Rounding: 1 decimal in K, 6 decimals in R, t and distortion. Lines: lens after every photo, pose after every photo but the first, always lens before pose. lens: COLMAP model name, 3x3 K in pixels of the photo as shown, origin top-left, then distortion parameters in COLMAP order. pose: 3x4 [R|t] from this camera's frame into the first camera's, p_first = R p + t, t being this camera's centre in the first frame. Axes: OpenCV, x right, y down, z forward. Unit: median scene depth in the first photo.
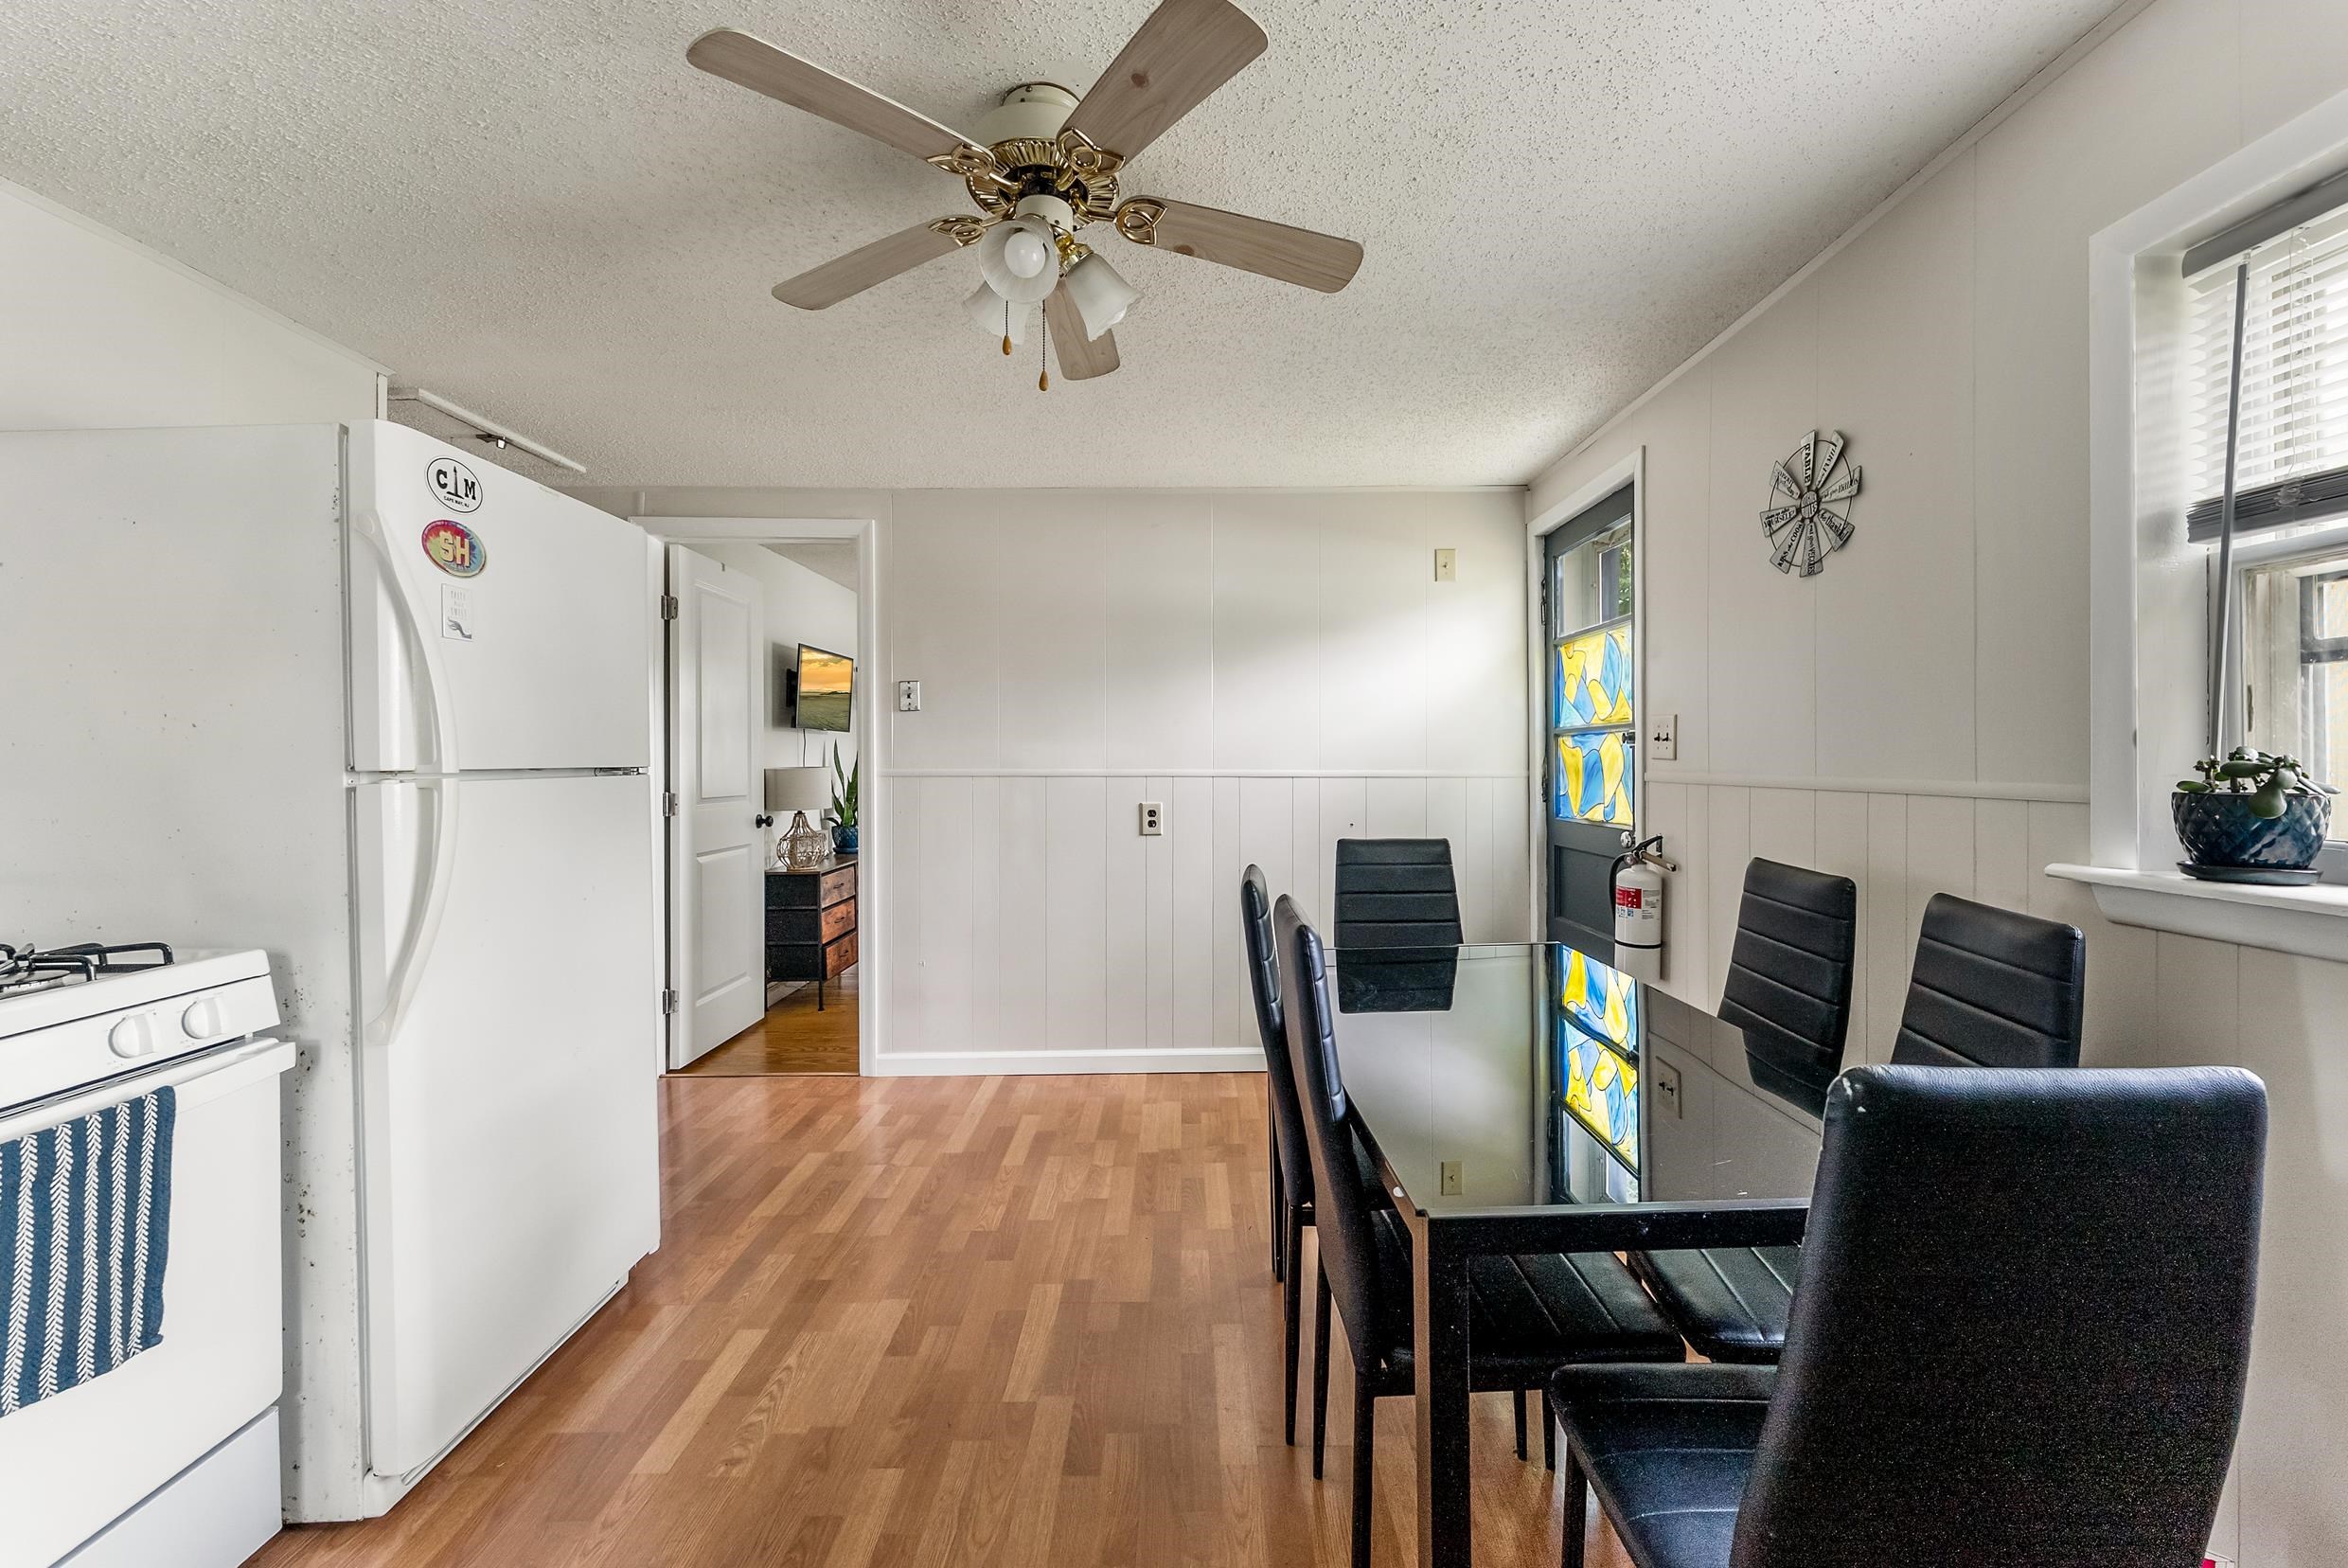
lens RADIAL K [[955.8, 0, 1192.0], [0, 955.8, 780.0], [0, 0, 1]] dist [-0.000360, -0.001402]
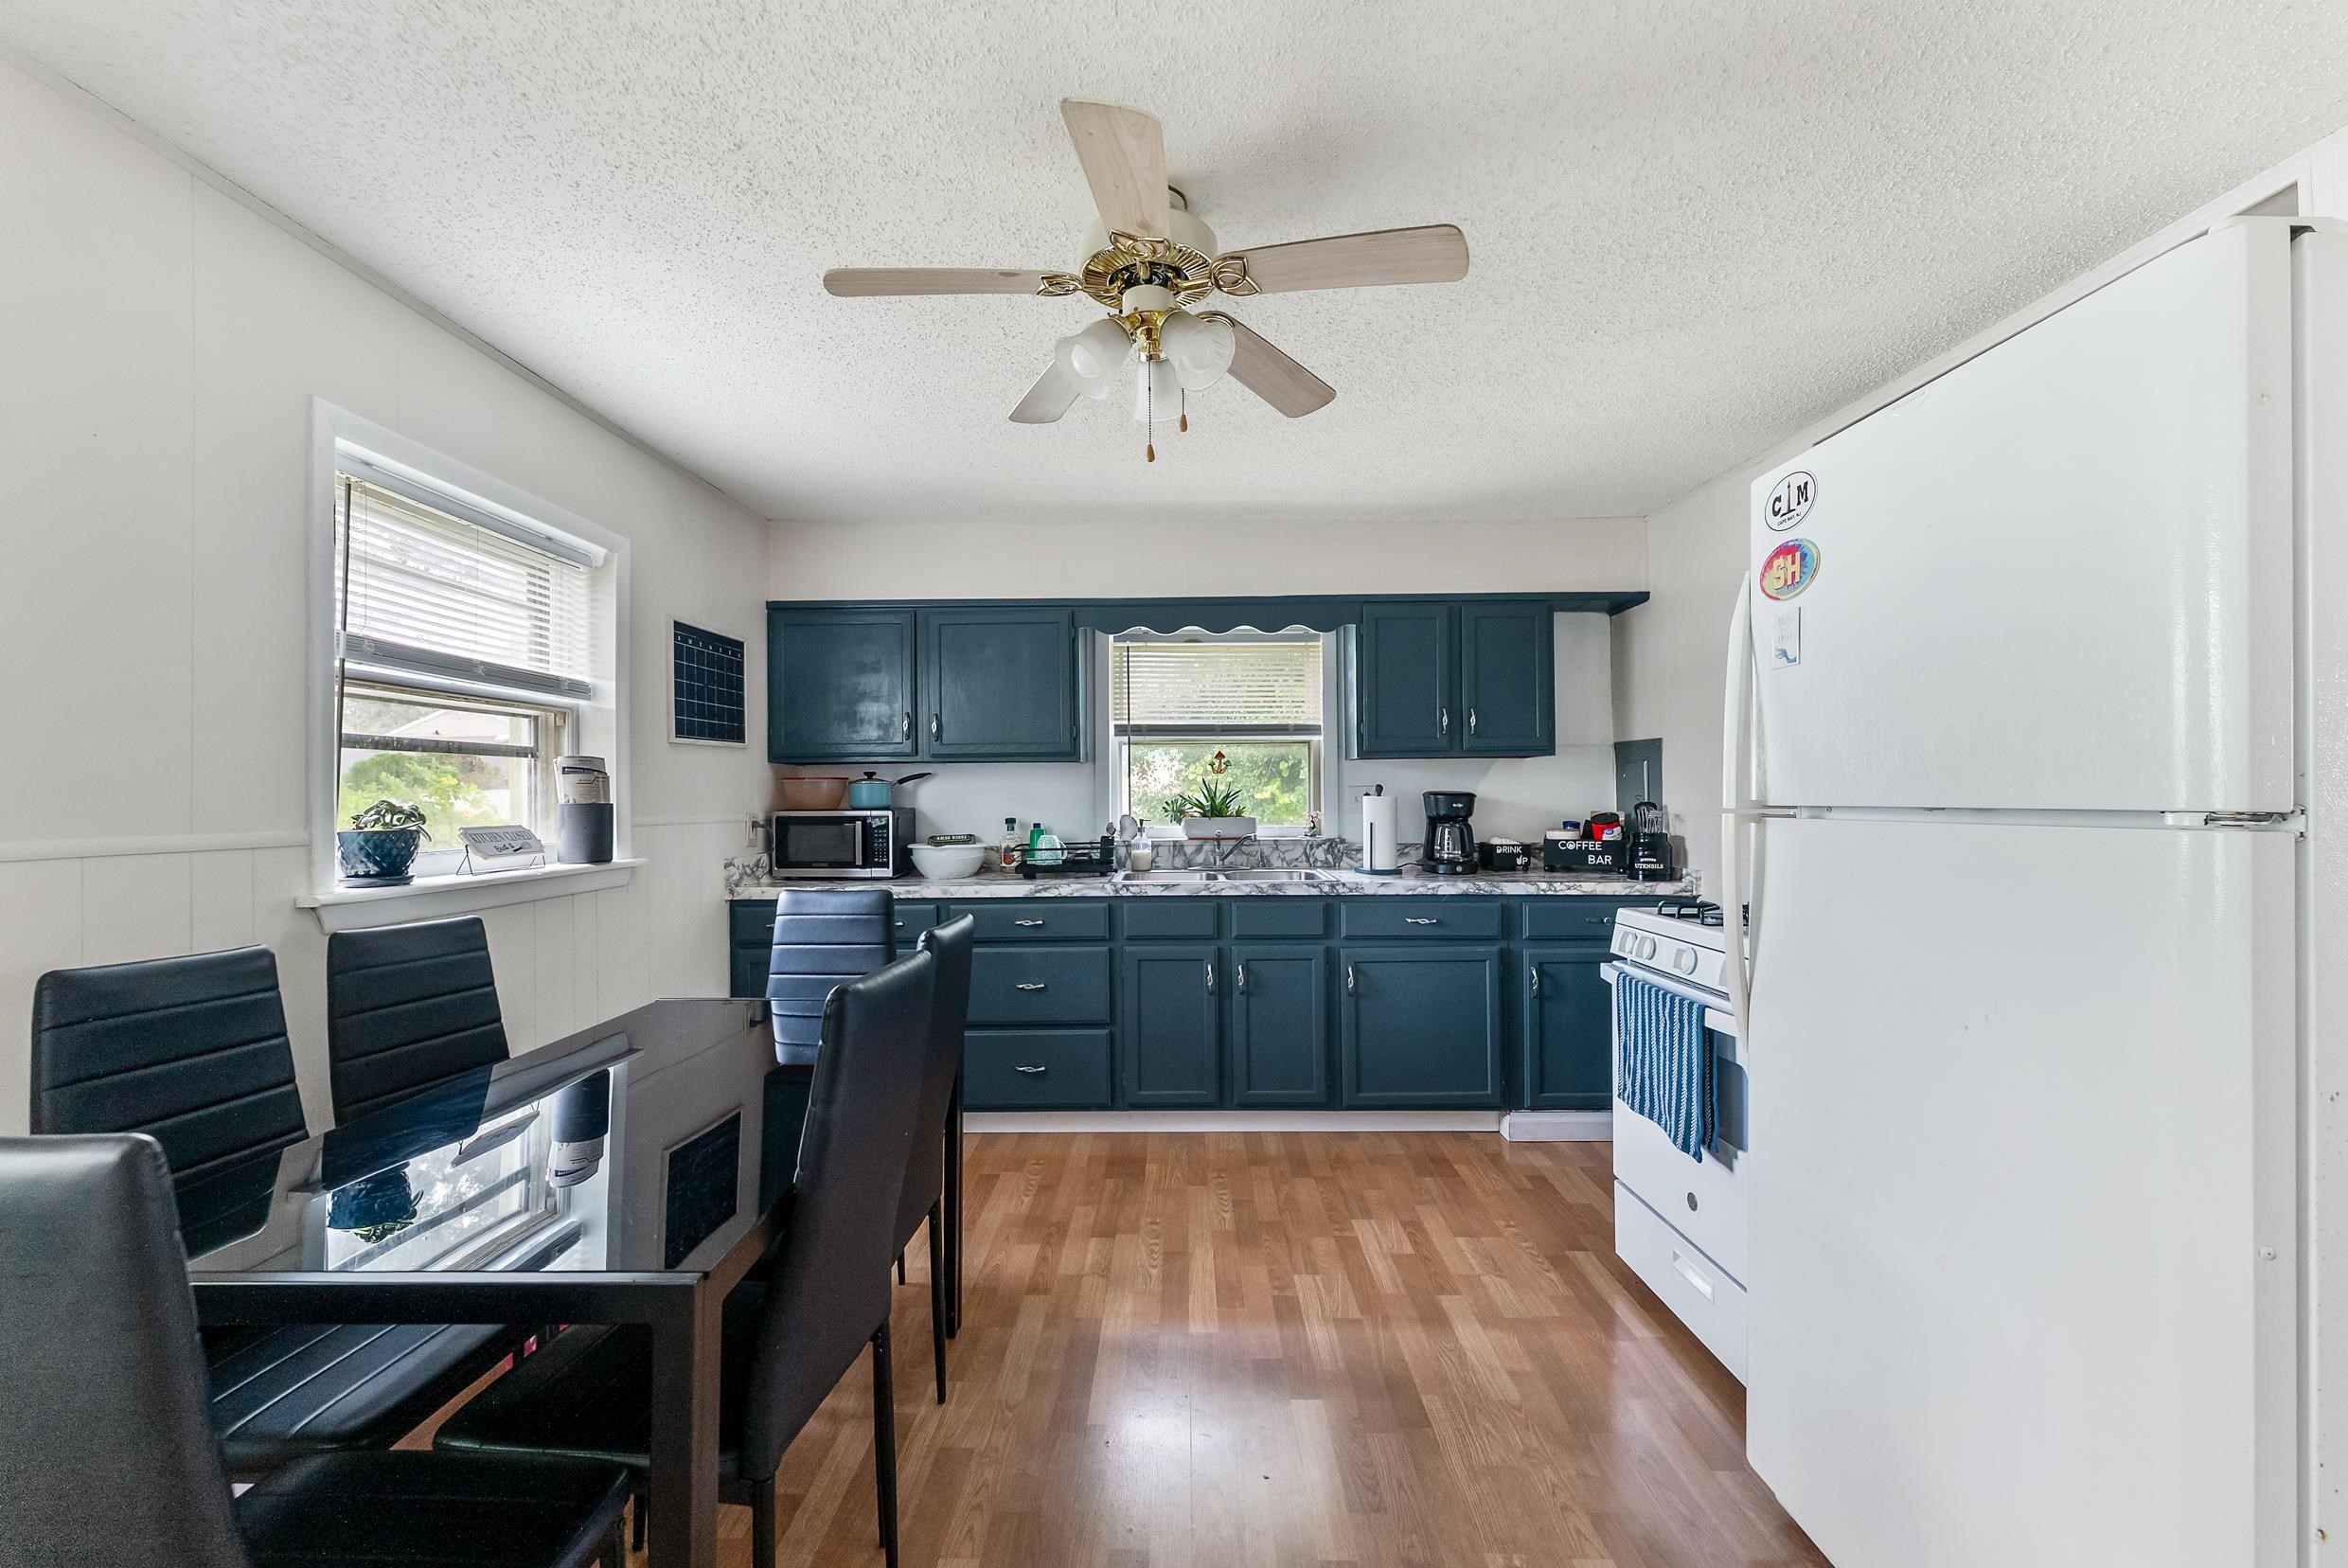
lens RADIAL K [[955.8, 0, 1167.0], [0, 955.8, 785.6], [0, 0, 1]] dist [-0.000360, -0.001402]
pose [[-0.999274, 0.004776, 0.037790, -0.194003], [0.004894, 0.999983, 0.003048, -0.035649], [-0.037775, 0.003230, -0.999281, 1.955373]]
